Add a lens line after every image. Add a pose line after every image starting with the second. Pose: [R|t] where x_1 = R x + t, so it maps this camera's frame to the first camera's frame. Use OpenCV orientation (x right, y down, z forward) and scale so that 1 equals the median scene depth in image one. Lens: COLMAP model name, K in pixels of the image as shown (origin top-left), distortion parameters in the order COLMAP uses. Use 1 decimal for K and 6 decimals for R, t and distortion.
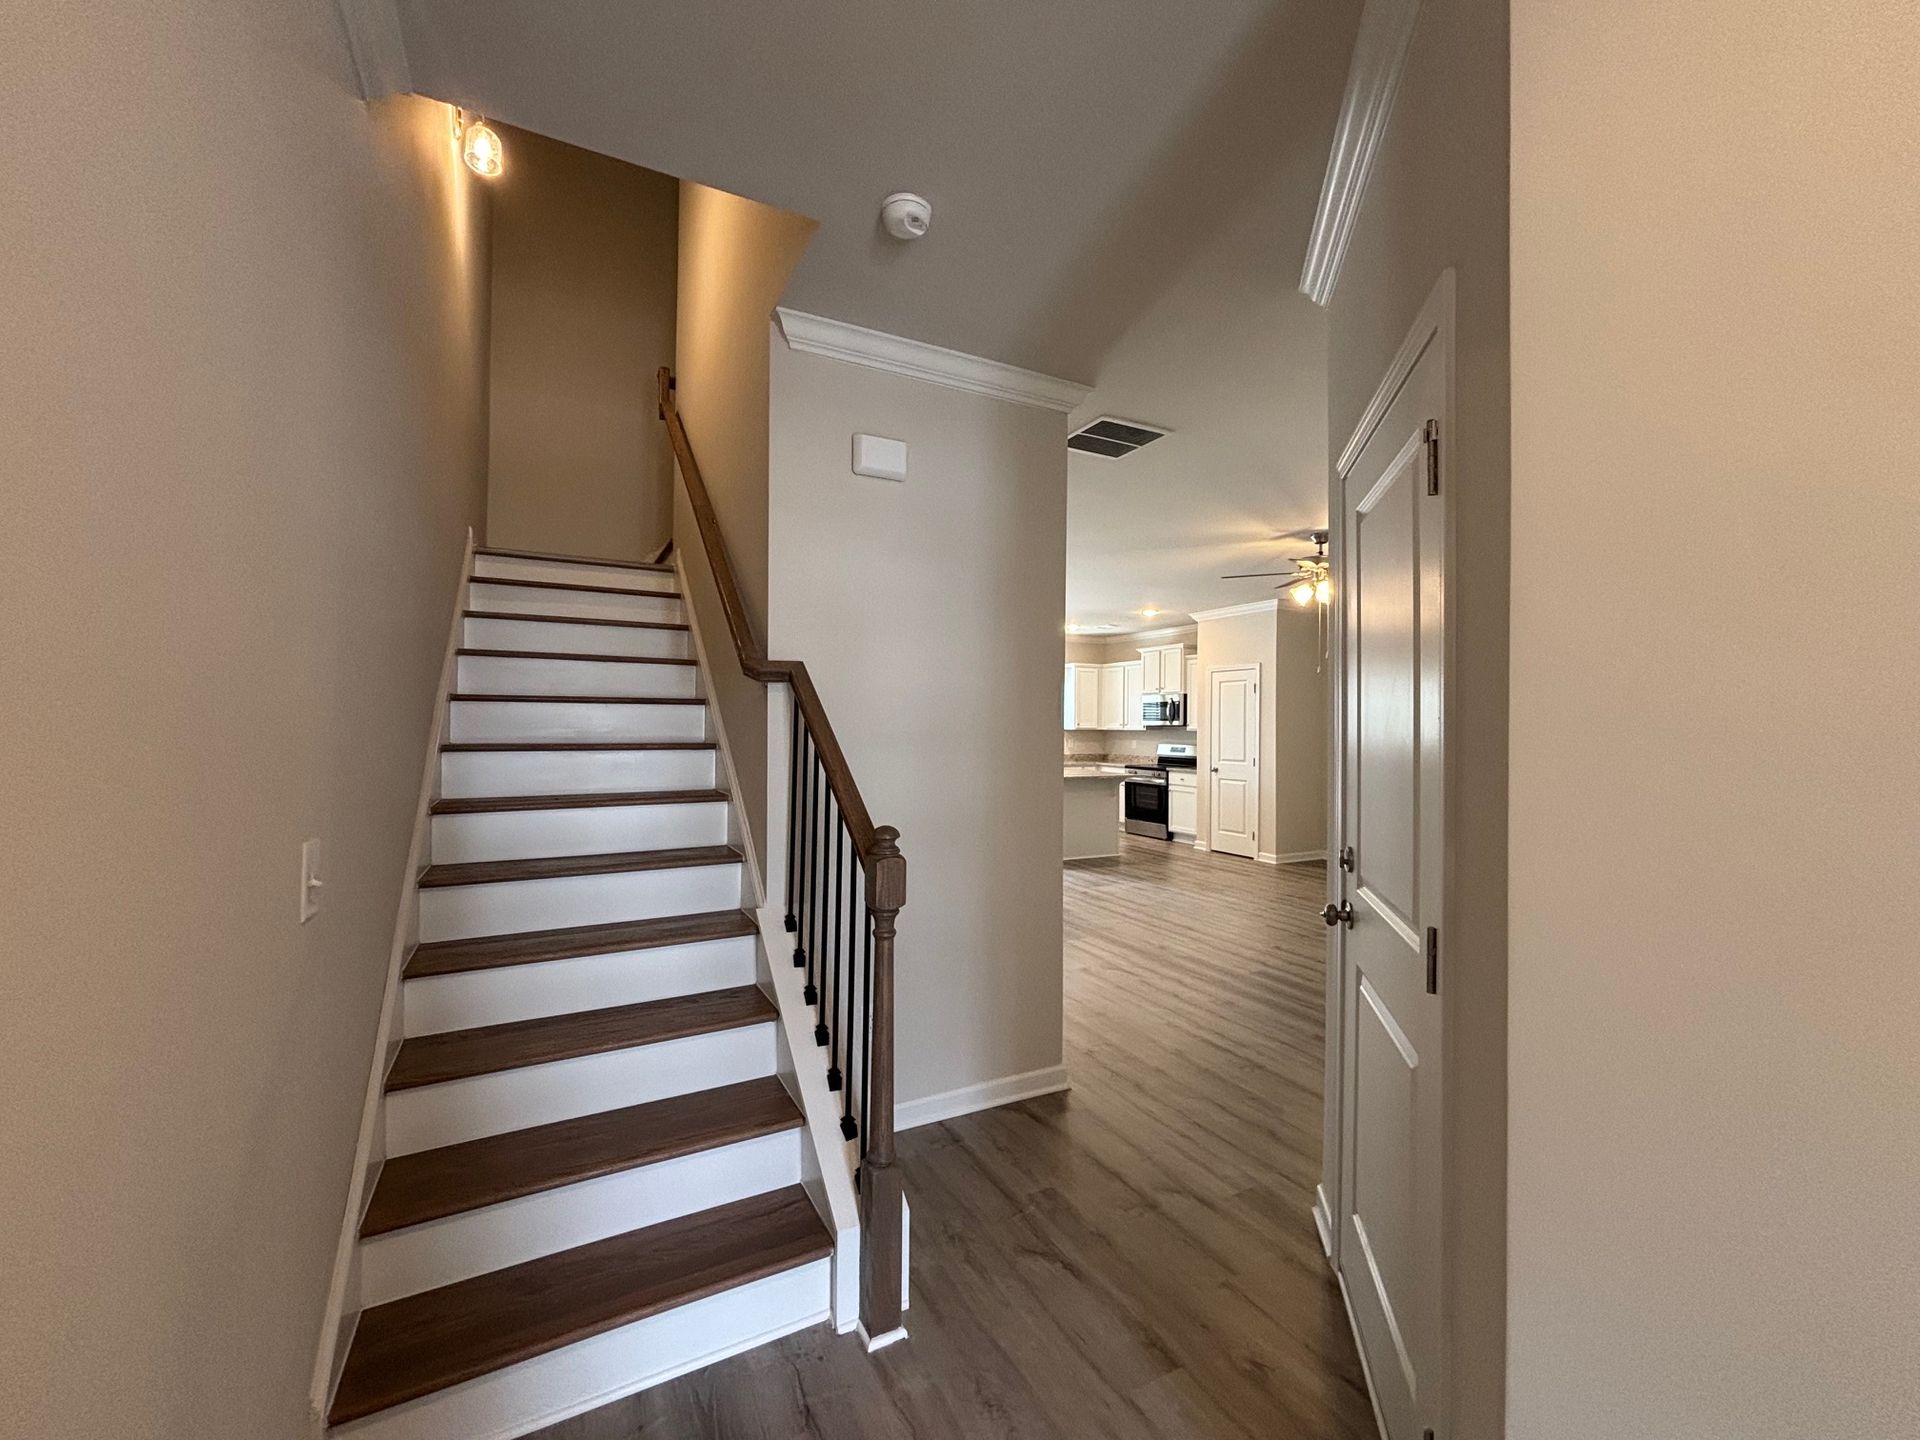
lens RADIAL K [[775.5, 0, 956.2], [0, 775.5, 713.1], [0, 0, 1]] dist [0.000837, -0.000536]
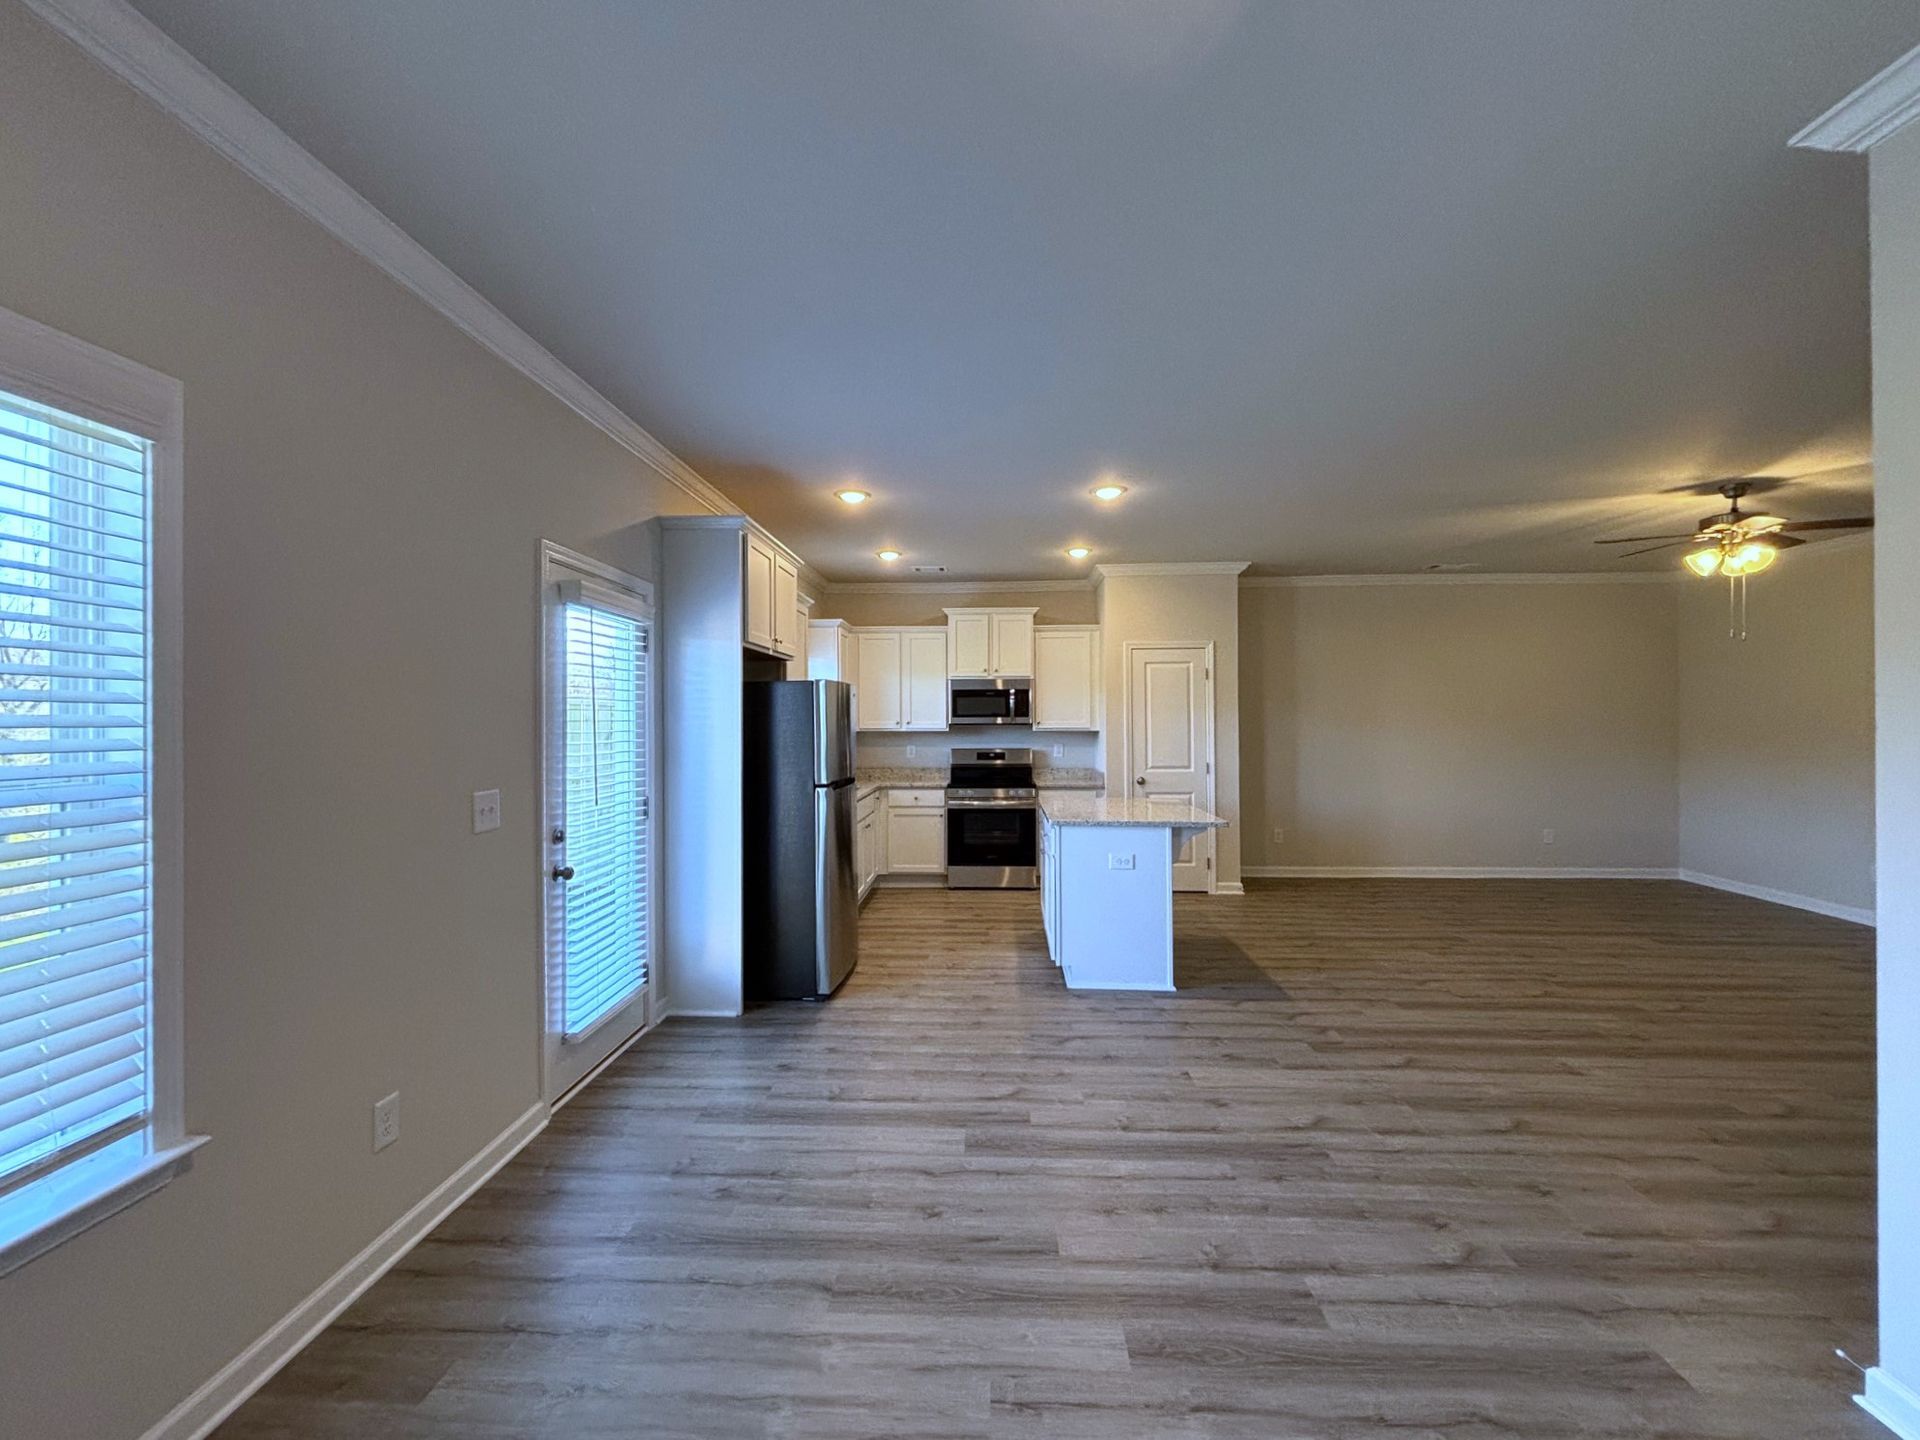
lens RADIAL K [[784.0, 0, 956.7], [0, 784.0, 718.4], [0, 0, 1]] dist [0.001963, 0.000191]
pose [[0.504845, -0.002464, 0.863206, -0.363461], [-0.004652, 0.999974, 0.005575, 0.008389], [-0.863197, -0.006830, 0.504820, 0.698015]]
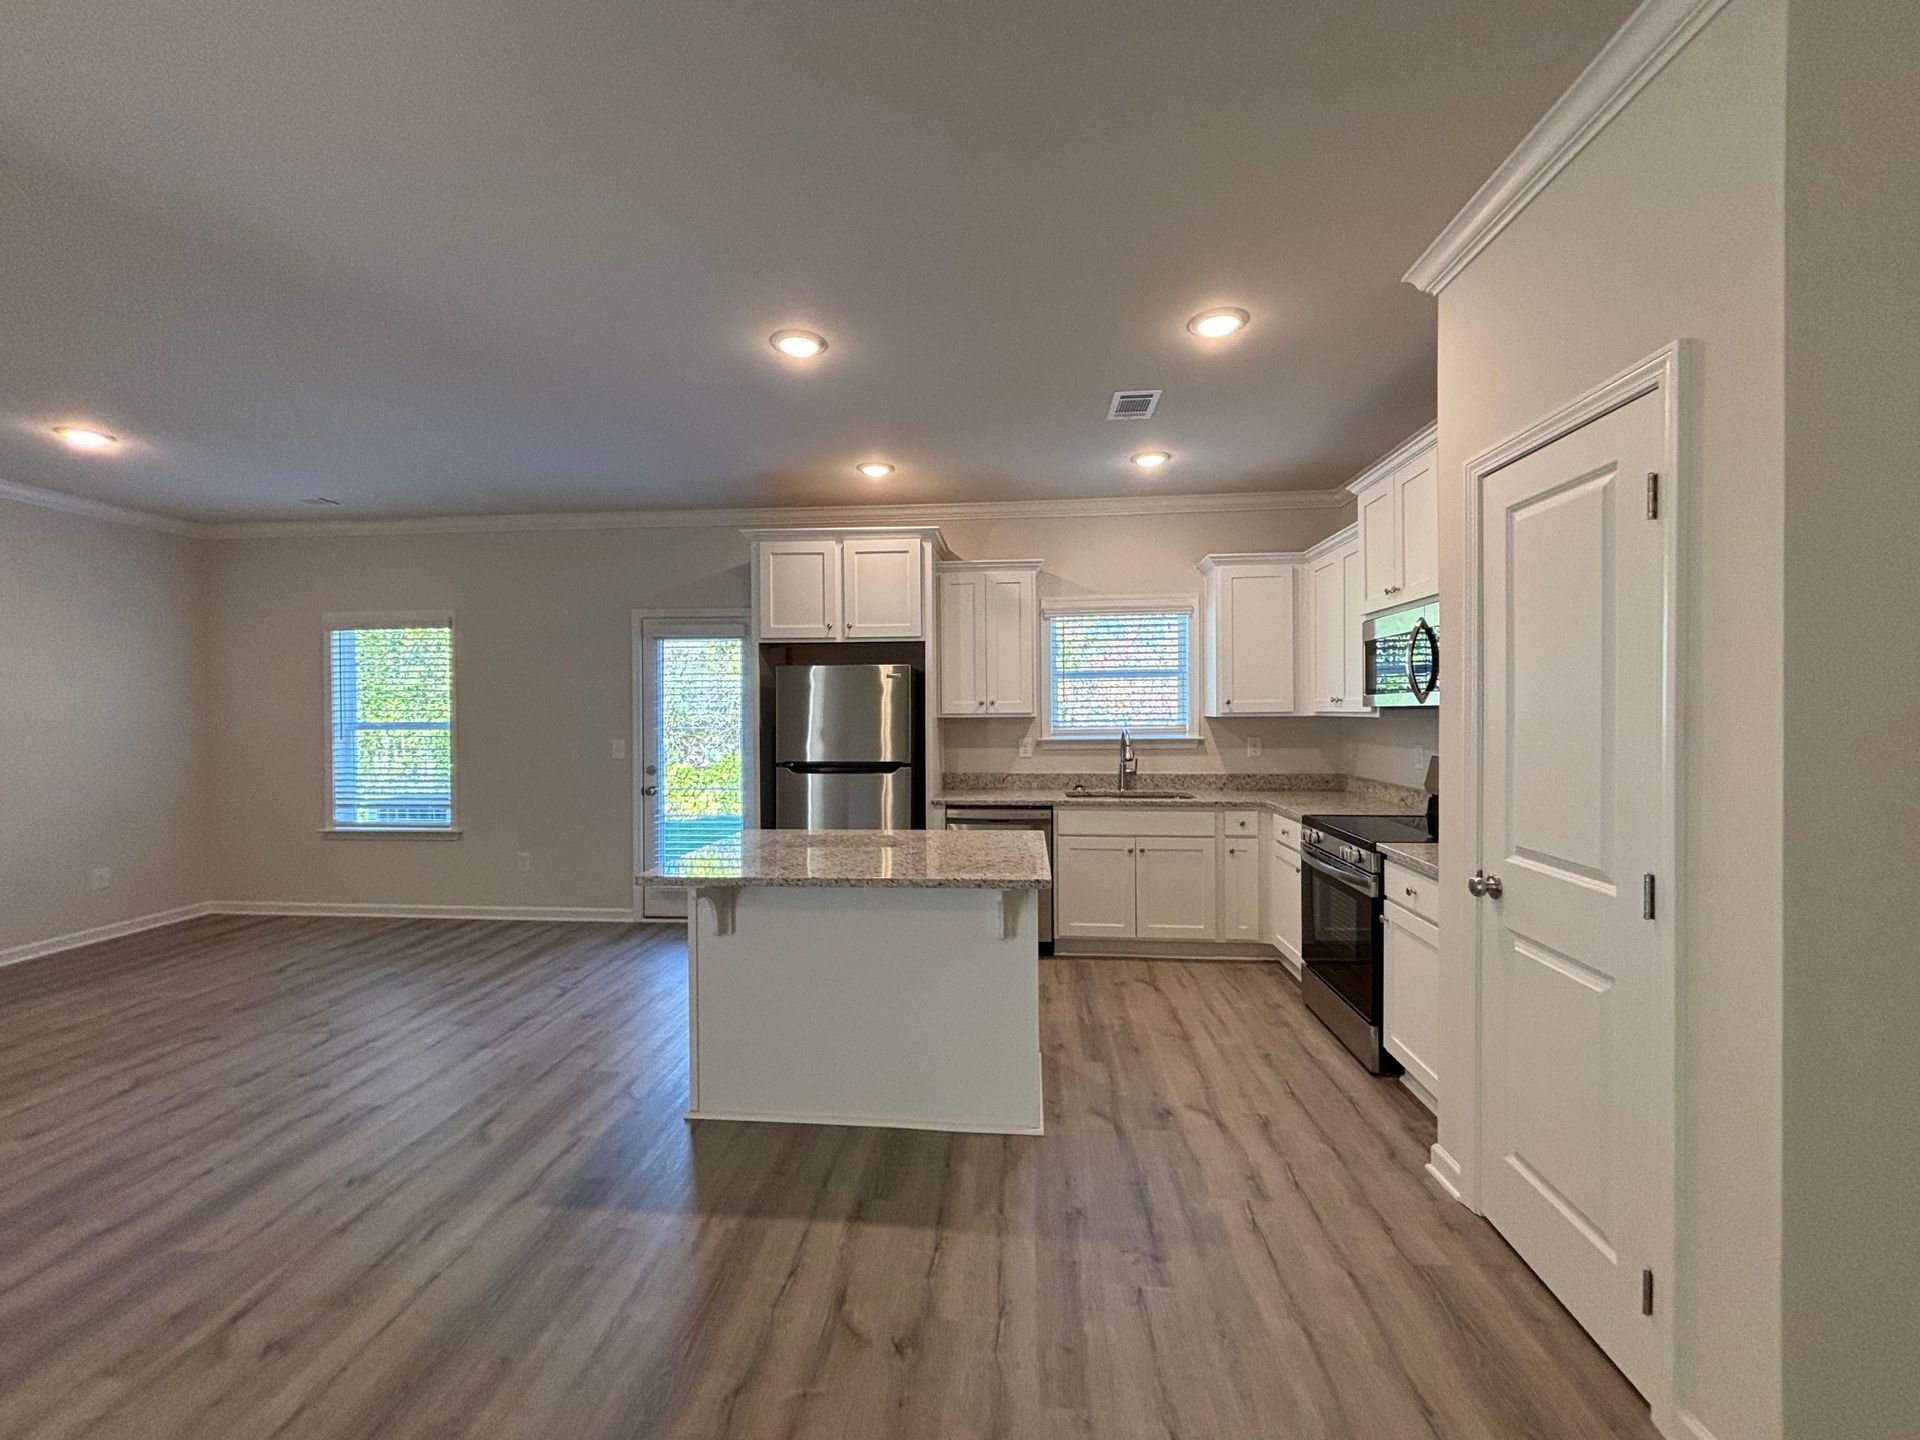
lens RADIAL K [[784.0, 0, 956.7], [0, 784.0, 718.4], [0, 0, 1]] dist [0.001963, 0.000191]
pose [[0.841259, -0.001538, -0.540630, 0.294374], [0.016983, 0.999578, 0.023584, 0.011018], [0.540366, -0.029022, 0.840930, 0.640172]]
